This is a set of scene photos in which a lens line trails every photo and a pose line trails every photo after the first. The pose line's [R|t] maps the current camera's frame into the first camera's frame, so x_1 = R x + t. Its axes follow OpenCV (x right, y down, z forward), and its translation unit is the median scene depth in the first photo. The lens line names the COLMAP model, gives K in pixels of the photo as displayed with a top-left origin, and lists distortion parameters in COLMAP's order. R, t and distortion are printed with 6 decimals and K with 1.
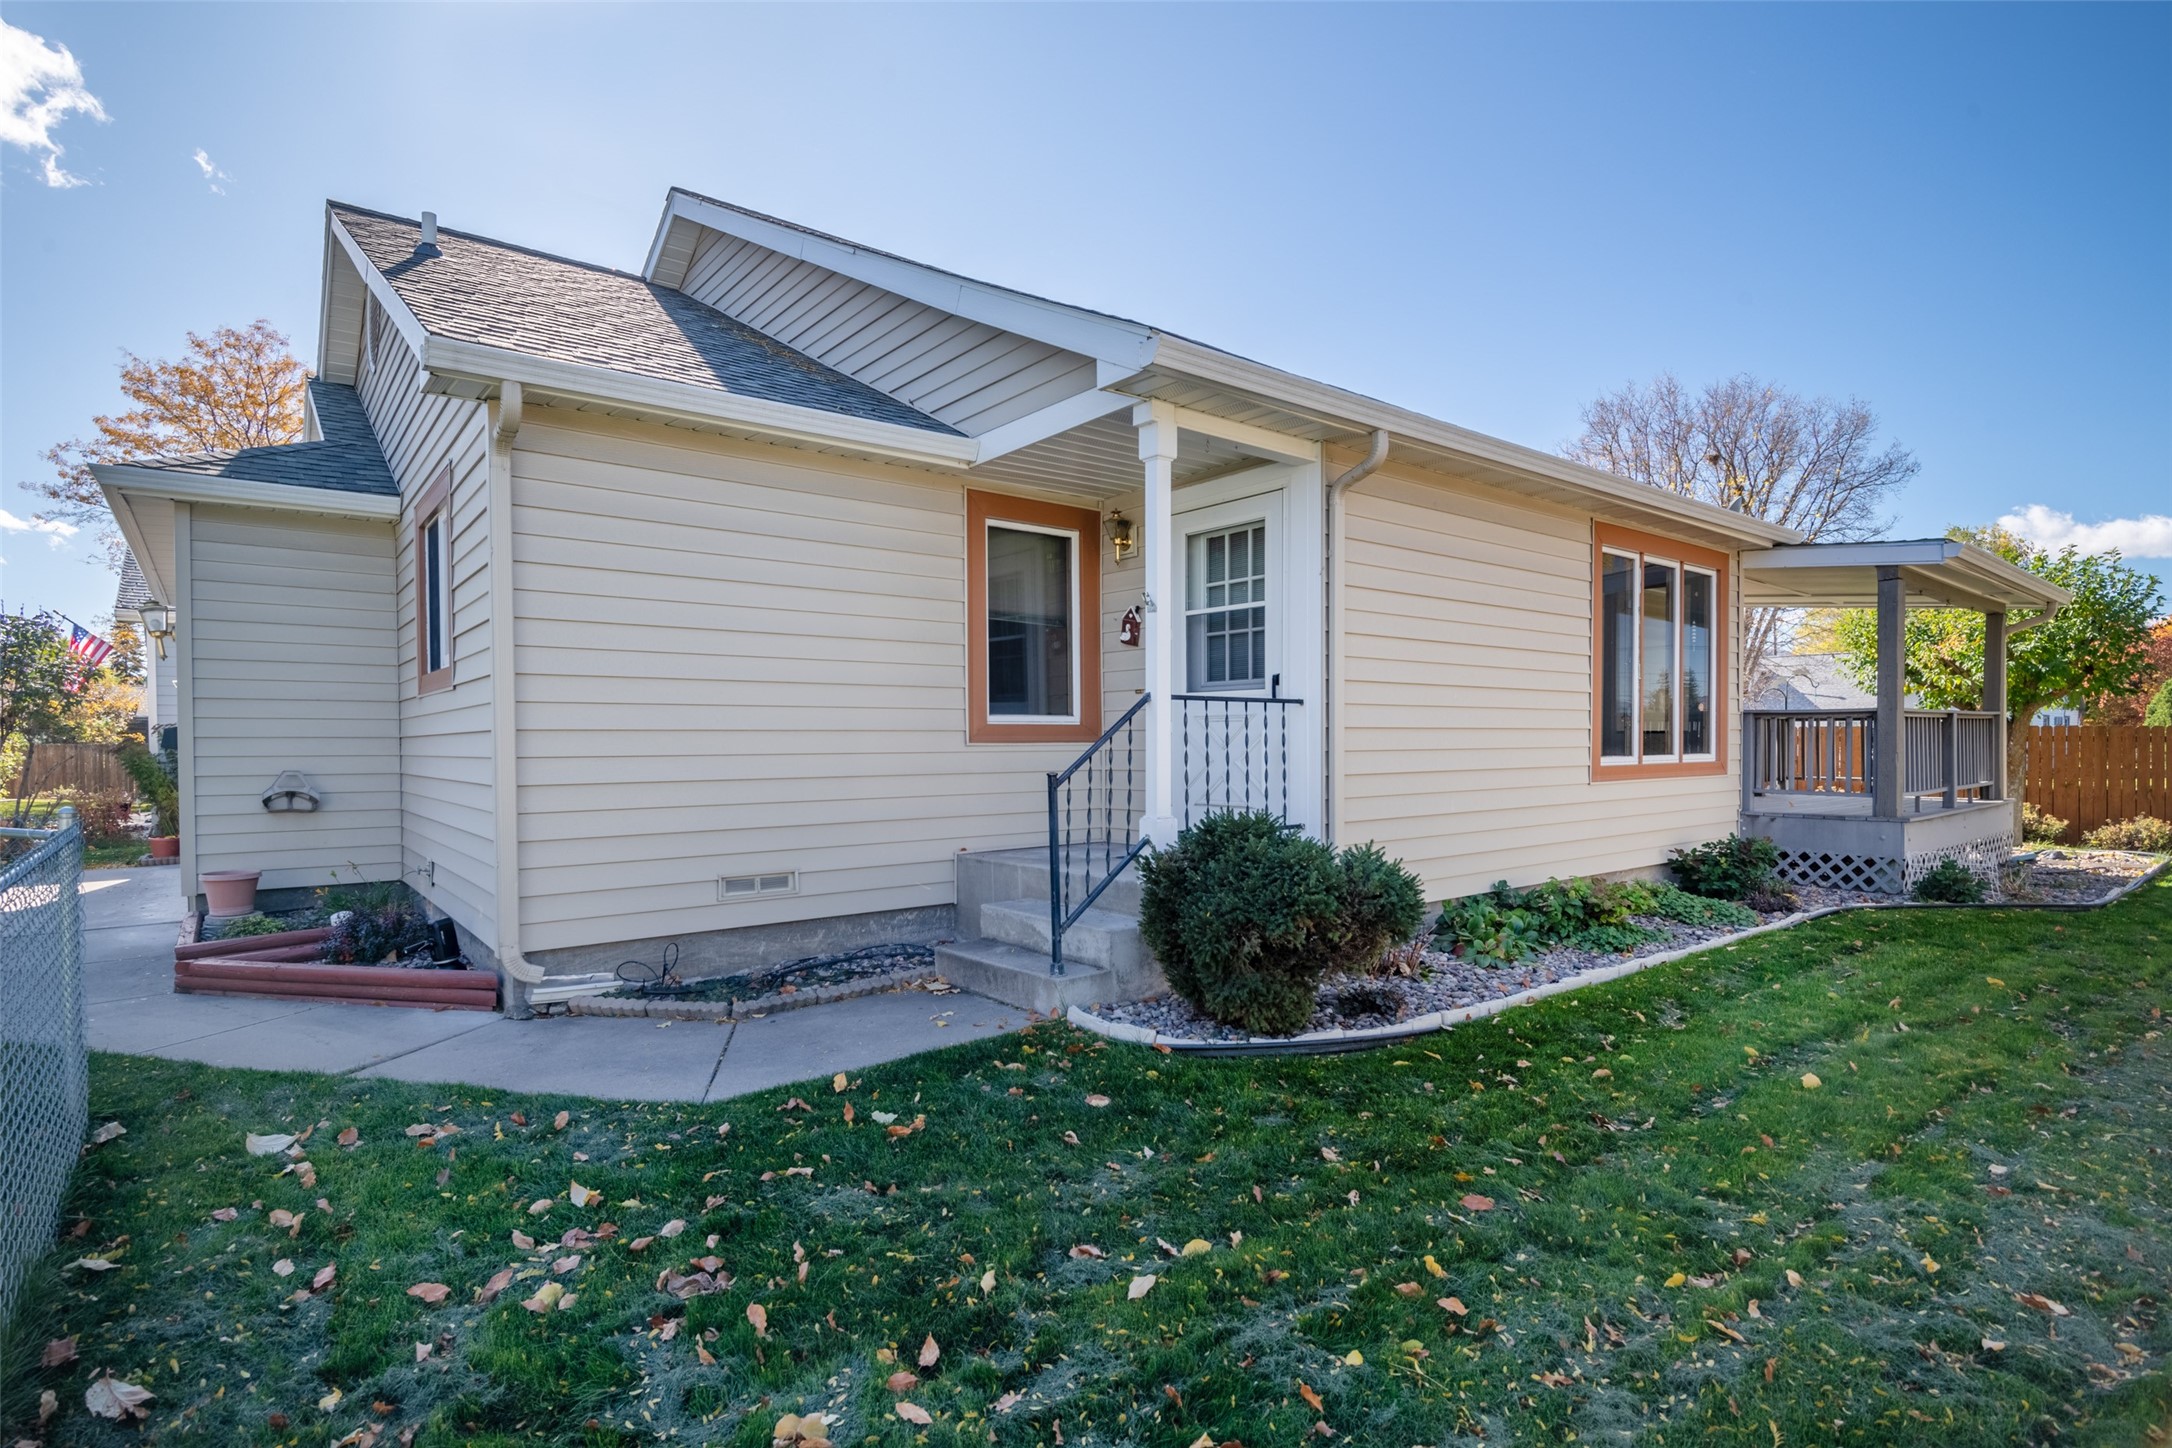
lens RADIAL K [[1058.9, 0, 1079.4], [0, 1058.9, 765.1], [0, 0, 1]] dist [-0.024546, -0.000270]
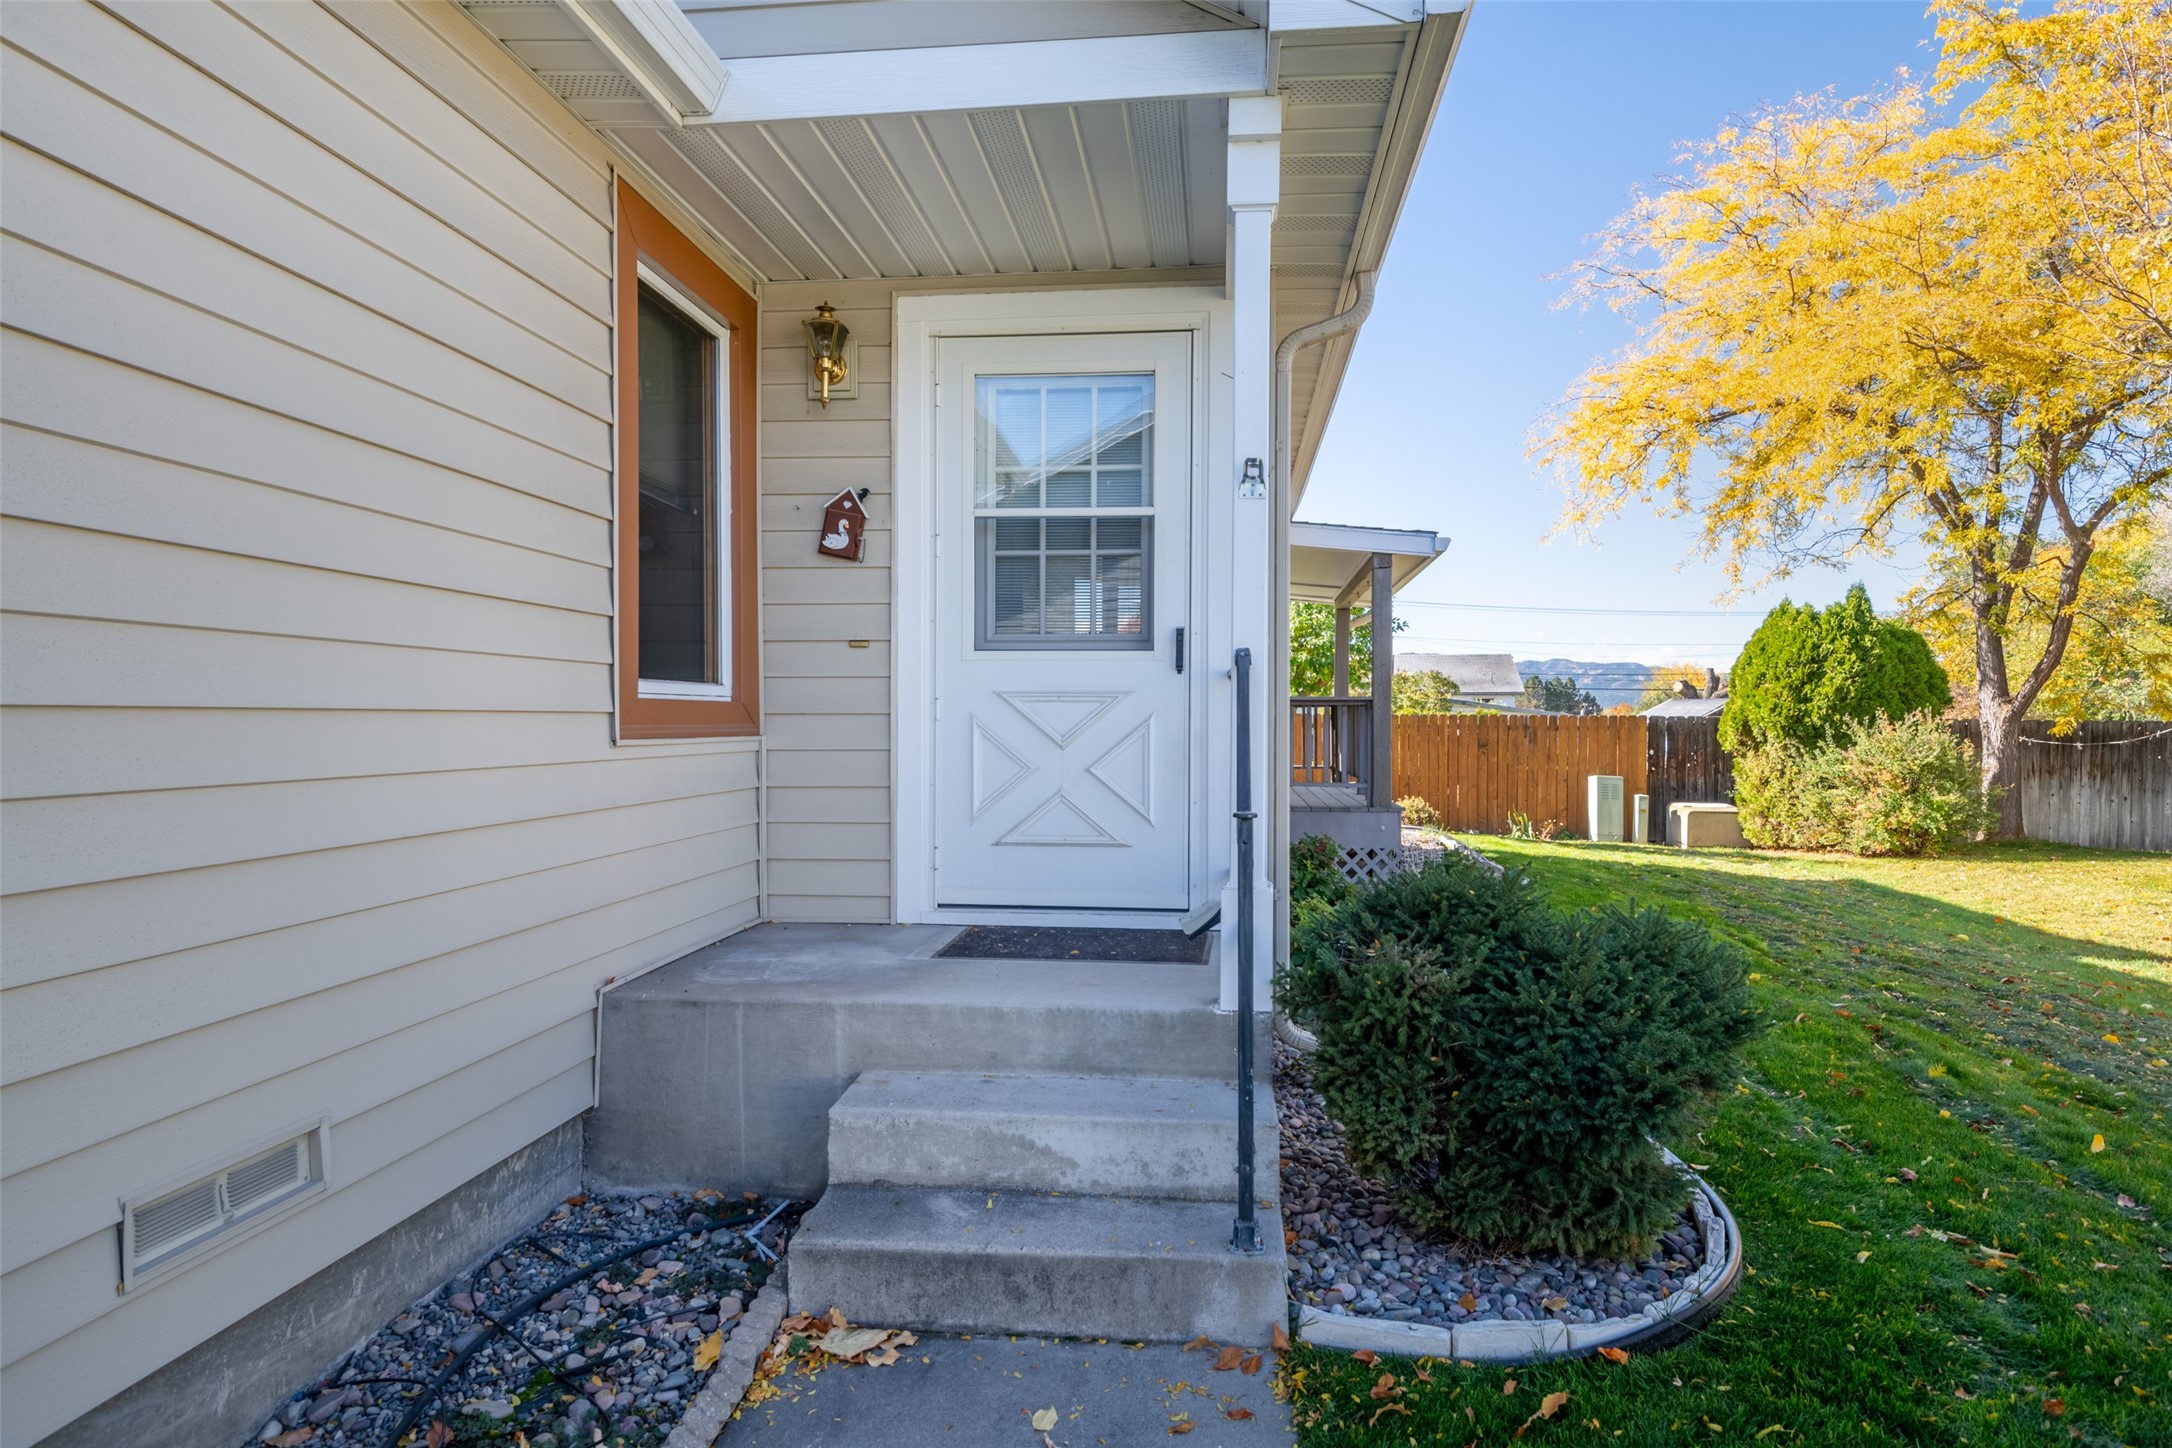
lens RADIAL K [[1254.3, 0, 1086.2], [0, 1254.3, 717.6], [0, 0, 1]] dist [0.012367, -0.011960]
pose [[0.711193, 0.005411, 0.702976, -0.269319], [0.012817, 0.999704, -0.020662, -0.013512], [-0.702880, 0.023705, 0.710914, 0.382080]]
